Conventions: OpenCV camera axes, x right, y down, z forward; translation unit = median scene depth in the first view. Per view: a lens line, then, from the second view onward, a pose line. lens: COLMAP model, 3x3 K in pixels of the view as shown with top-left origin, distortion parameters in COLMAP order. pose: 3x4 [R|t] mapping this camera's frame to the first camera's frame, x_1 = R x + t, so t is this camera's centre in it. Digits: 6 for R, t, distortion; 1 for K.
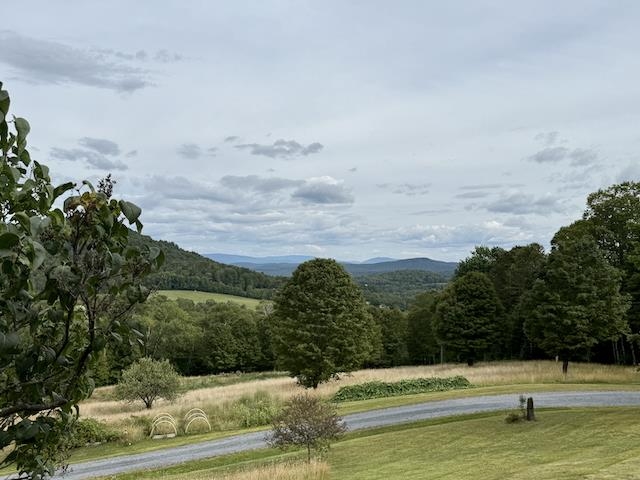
lens RADIAL K [[606.4, 0, 319.9], [0, 606.4, 237.3], [0, 0, 1]] dist [0.074020, 0.000000]
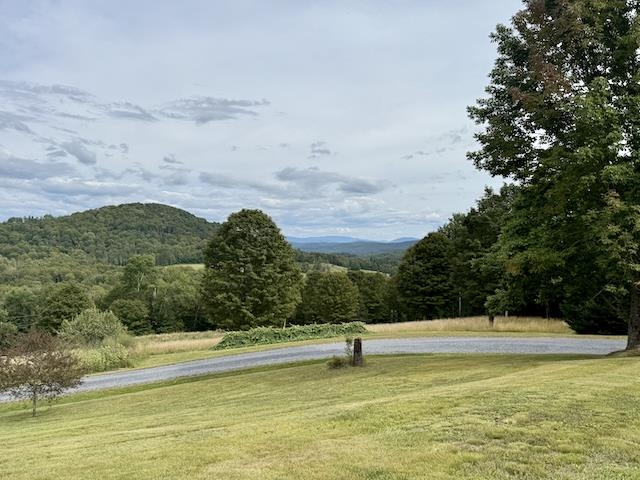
lens RADIAL K [[510.1, 0, 319.9], [0, 510.1, 245.7], [0, 0, 1]] dist [0.058675, 0.000489]
pose [[0.996802, -0.004258, -0.079798, 0.186461], [0.007846, 0.998970, 0.044696, 0.057630], [0.079525, -0.045179, 0.995809, 0.174620]]
